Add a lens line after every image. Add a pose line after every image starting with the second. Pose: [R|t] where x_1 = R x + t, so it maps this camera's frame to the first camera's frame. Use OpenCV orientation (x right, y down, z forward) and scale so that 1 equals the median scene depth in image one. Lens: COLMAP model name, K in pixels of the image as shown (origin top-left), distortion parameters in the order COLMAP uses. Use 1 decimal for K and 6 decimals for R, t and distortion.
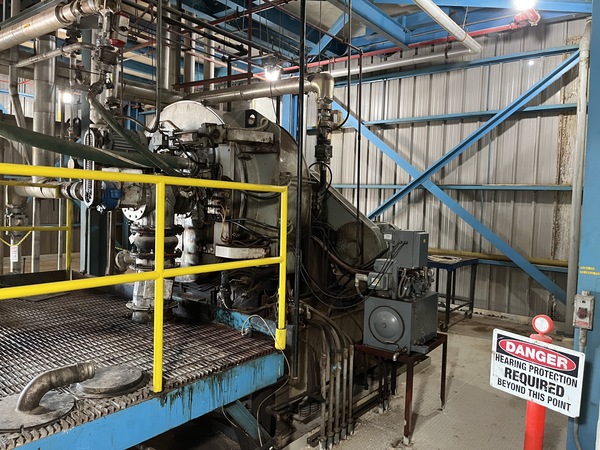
lens RADIAL K [[458.2, 0, 301.3], [0, 458.2, 225.0], [0, 0, 1]] dist [0.027791, 0.001864]
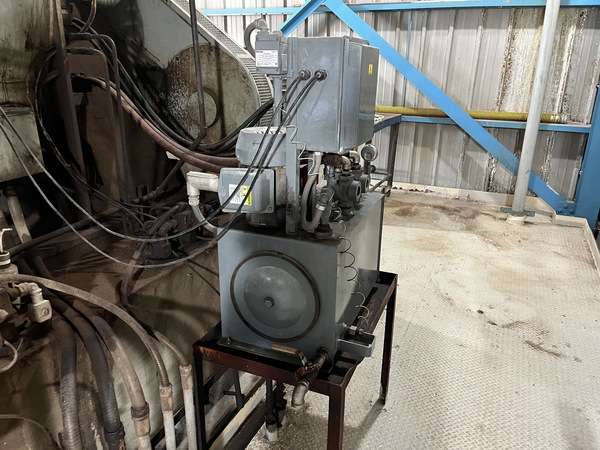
lens RADIAL K [[458.2, 0, 302.3], [0, 458.2, 224.7], [0, 0, 1]] dist [0.027791, 0.001864]
pose [[0.972899, -0.095757, 0.210472, 0.067286], [0.030435, 0.955334, 0.293956, 0.021464], [-0.229220, -0.279584, 0.932358, 0.330149]]
